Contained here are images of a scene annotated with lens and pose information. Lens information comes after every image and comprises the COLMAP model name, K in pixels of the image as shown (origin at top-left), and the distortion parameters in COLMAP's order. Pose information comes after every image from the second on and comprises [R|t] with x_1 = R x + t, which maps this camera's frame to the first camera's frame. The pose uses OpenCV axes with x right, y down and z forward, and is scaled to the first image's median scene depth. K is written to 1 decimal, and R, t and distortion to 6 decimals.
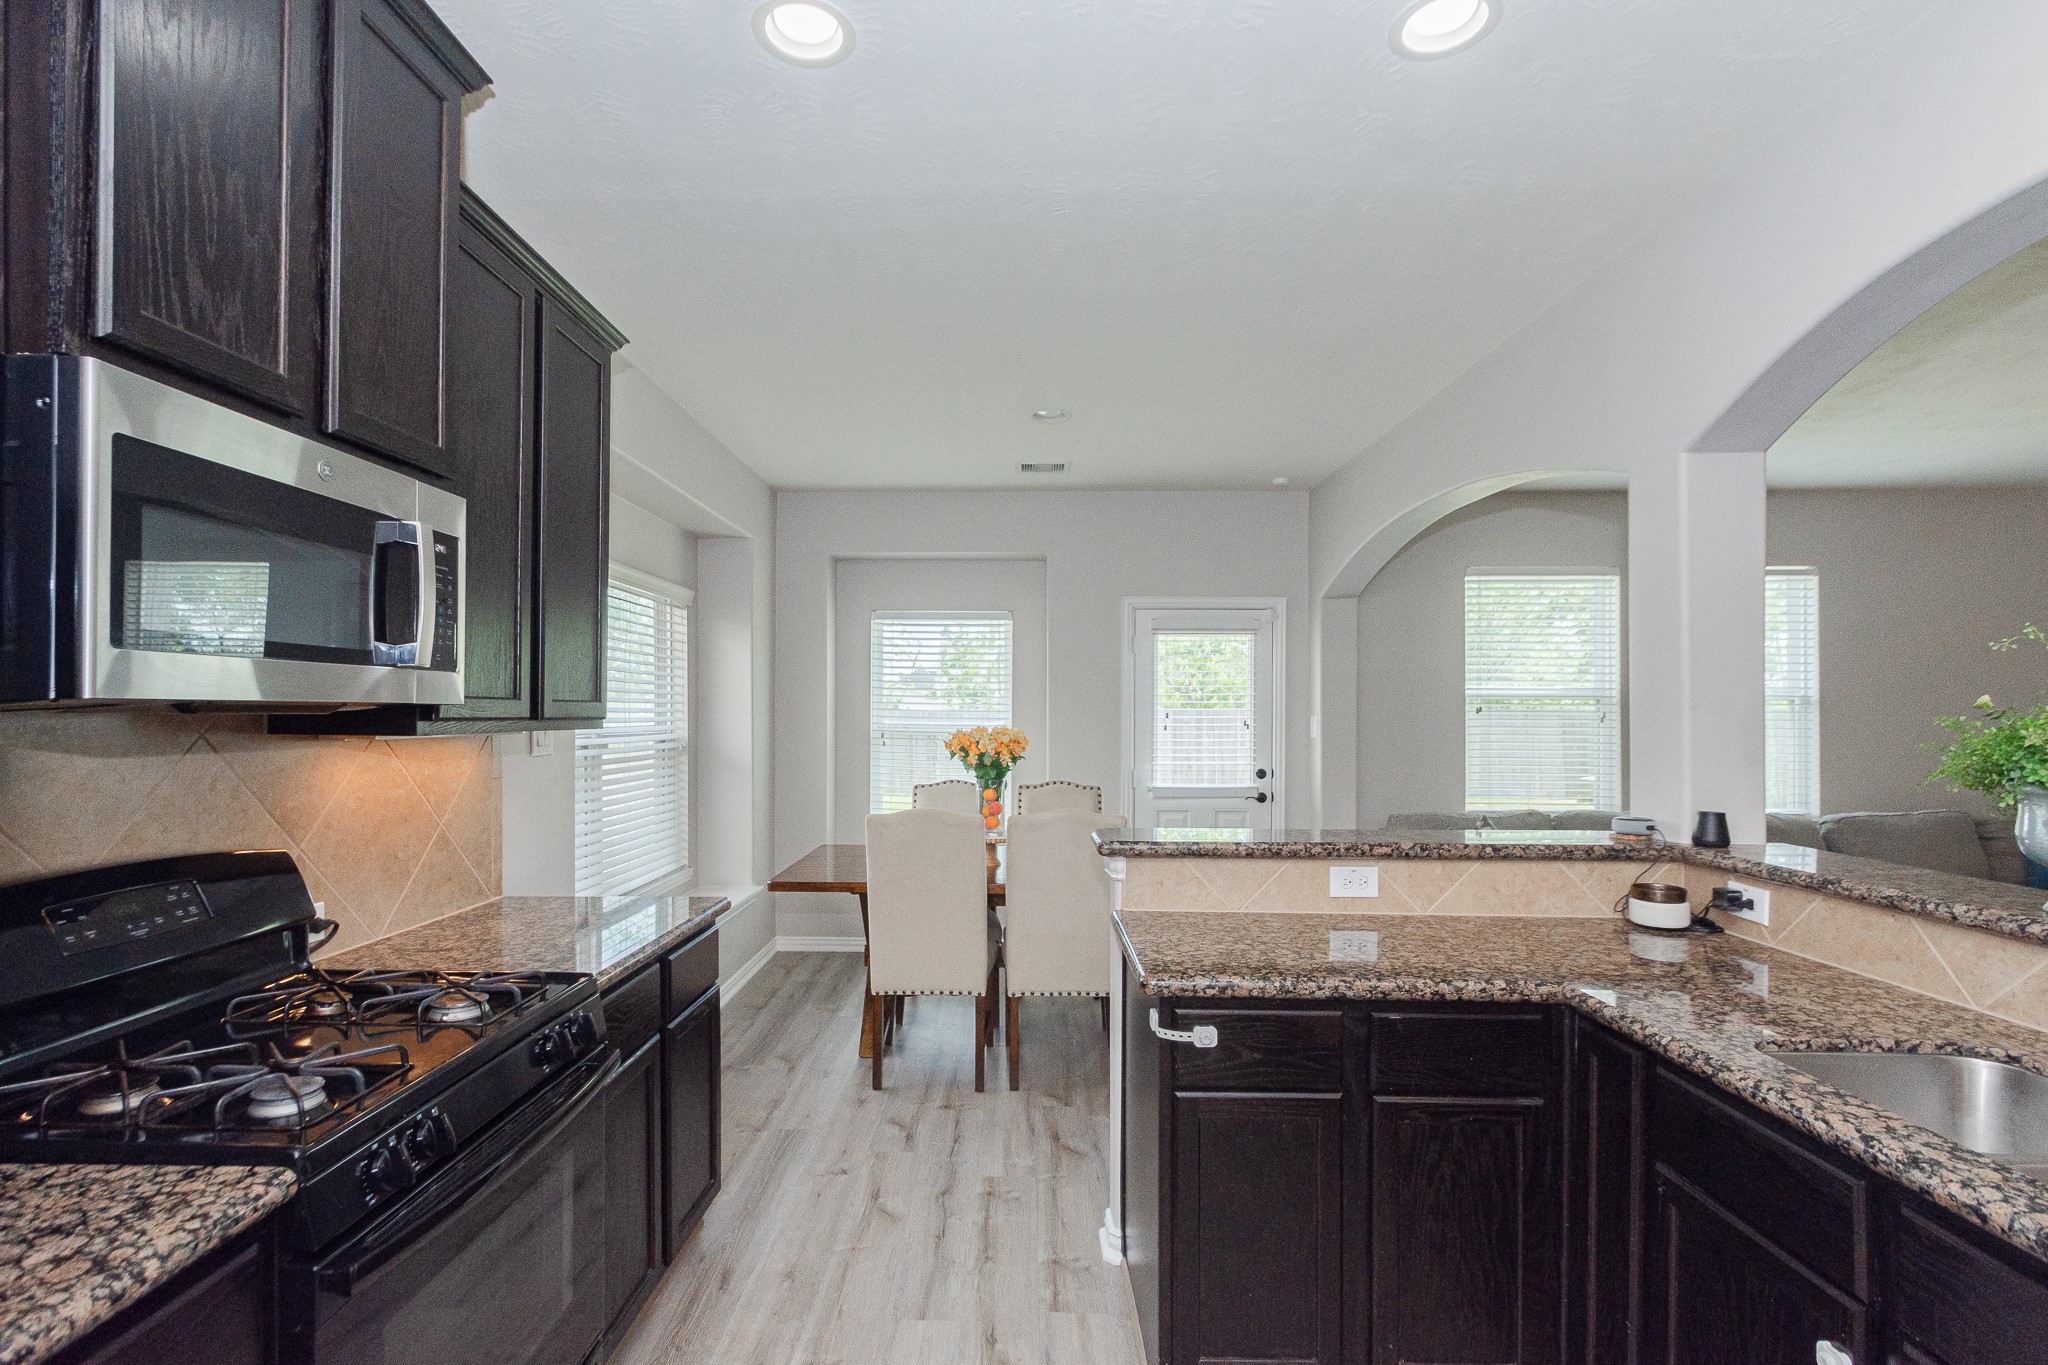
lens RADIAL K [[968.0, 0, 986.8], [0, 968.0, 717.9], [0, 0, 1]] dist [0.006025, -0.000988]
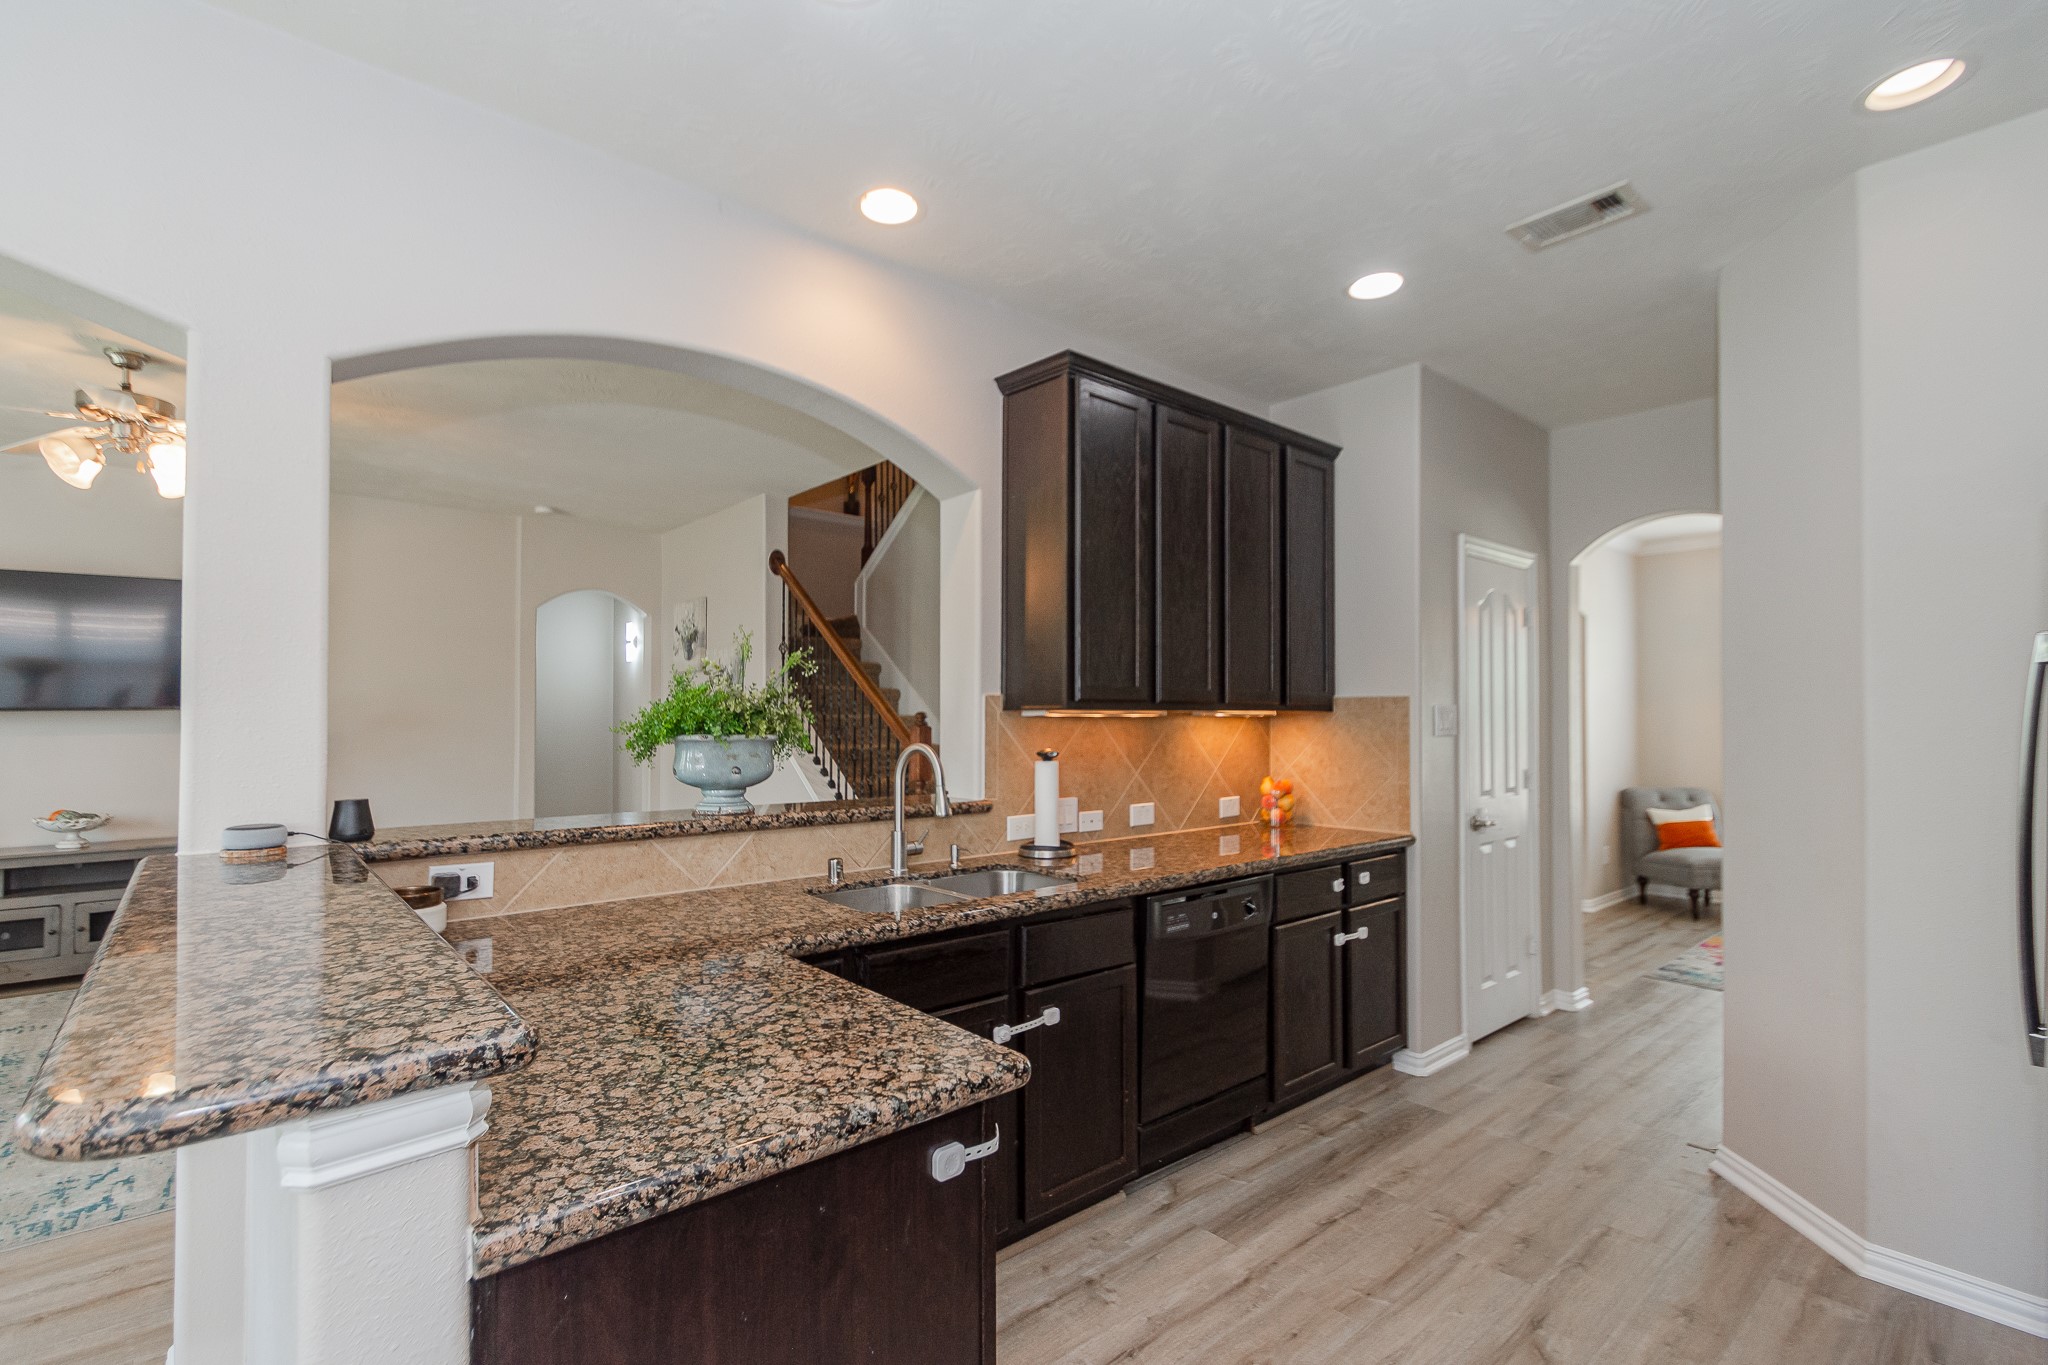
lens RADIAL K [[925.0, 0, 1011.4], [0, 925.0, 706.4], [0, 0, 1]] dist [0.009623, 0.000151]
pose [[-0.673238, 0.002950, 0.739420, -0.282849], [0.001008, 0.999995, -0.003072, 0.021687], [-0.739426, -0.001323, -0.673237, 1.326537]]
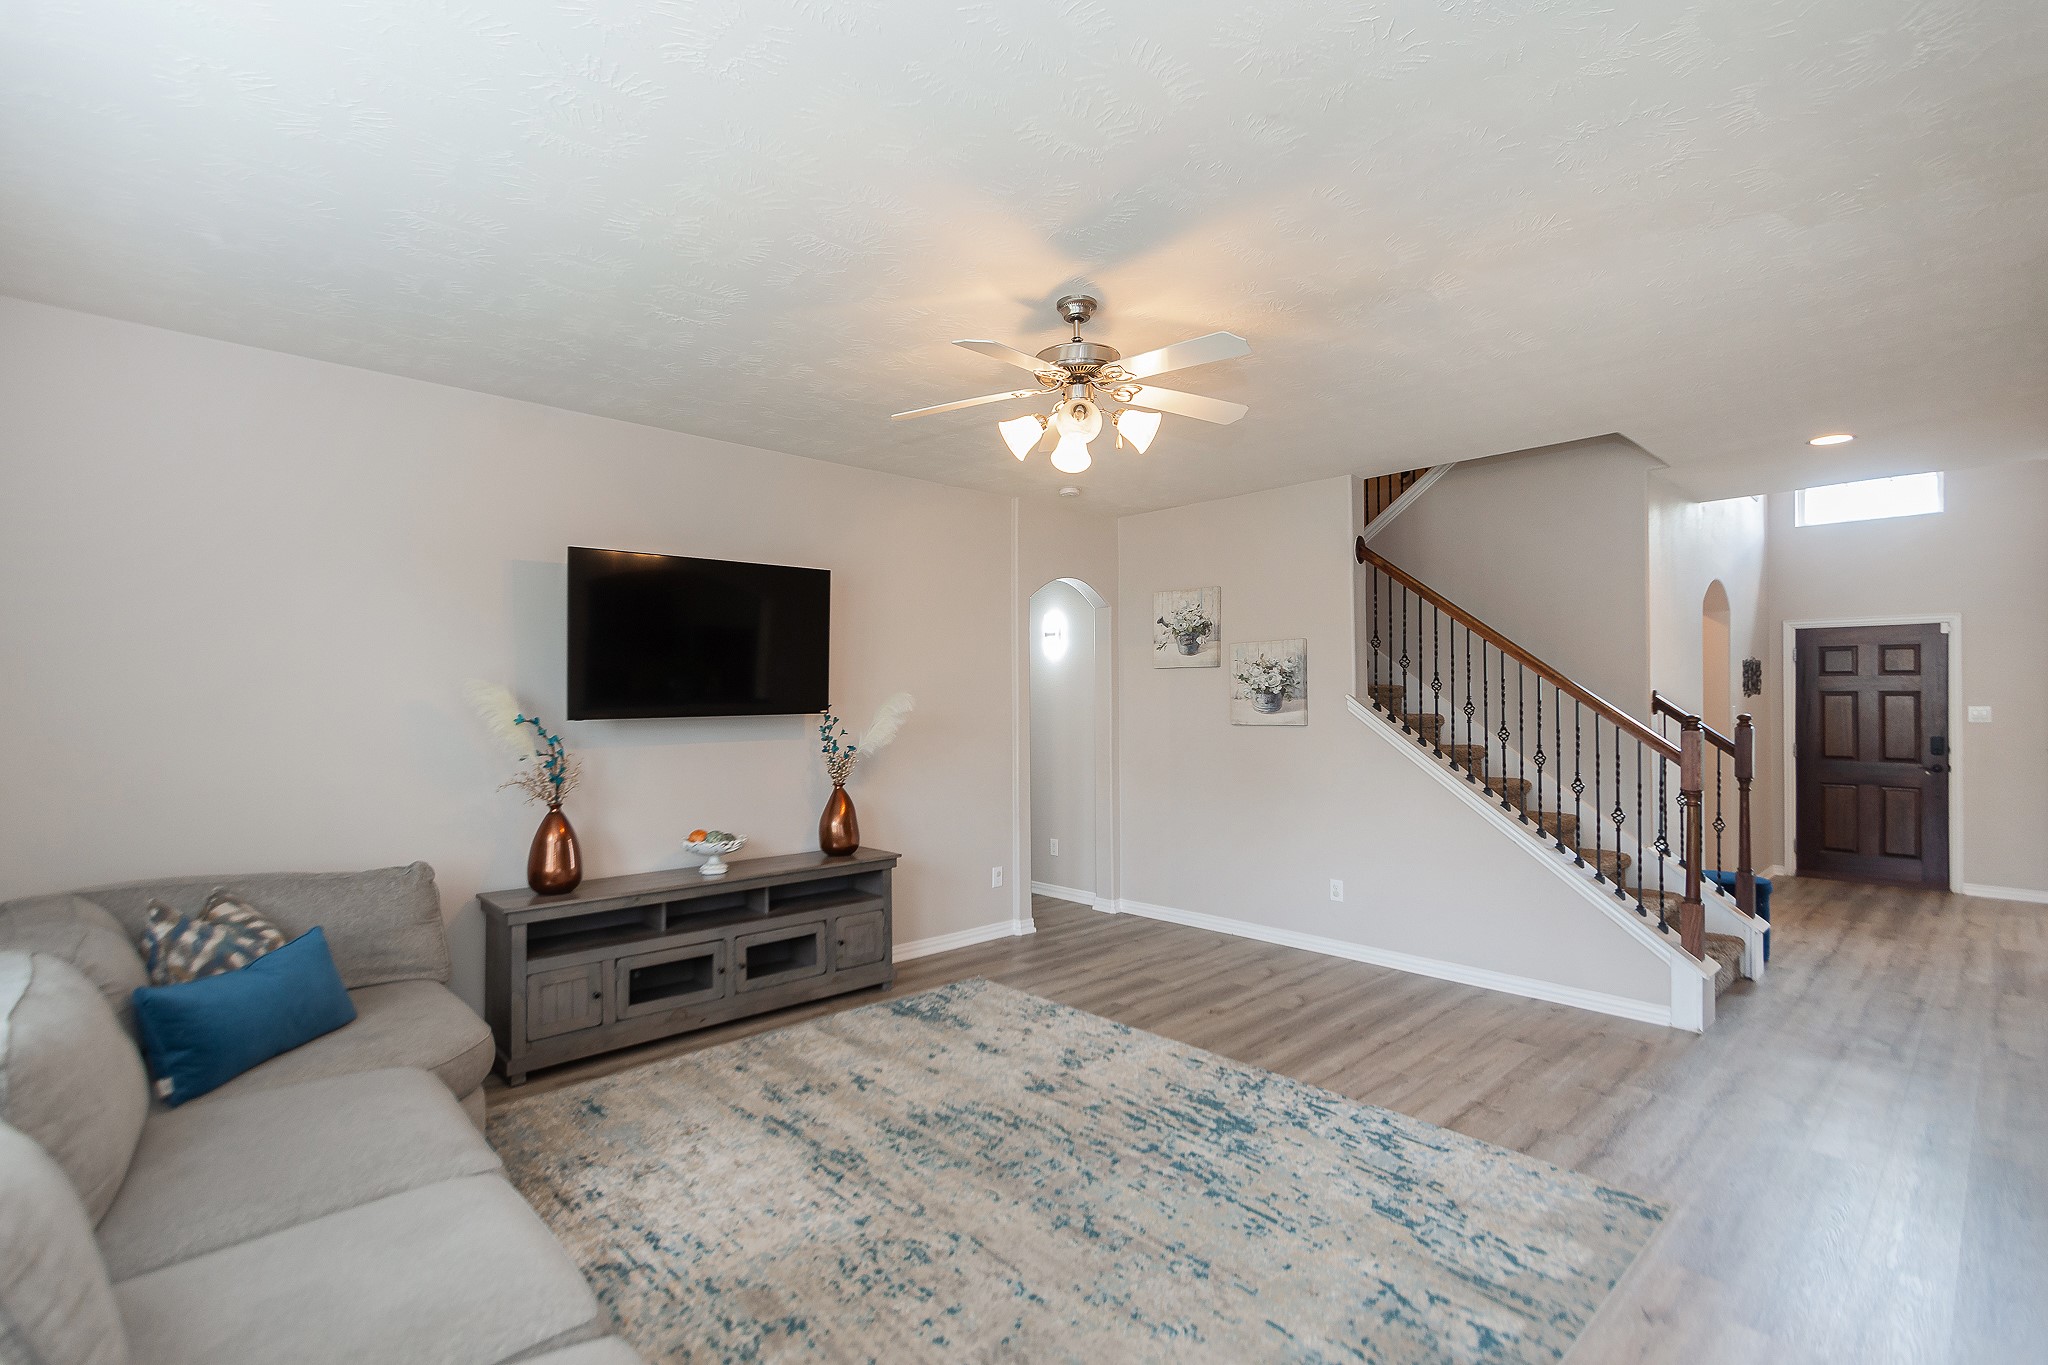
lens RADIAL K [[928.2, 0, 1036.0], [0, 928.2, 697.2], [0, 0, 1]] dist [0.000030, -0.000383]
pose [[-0.716348, -0.000718, 0.697743, 1.156946], [0.003329, 0.999985, 0.004447, -0.031127], [-0.697735, 0.005508, -0.716335, 2.479928]]
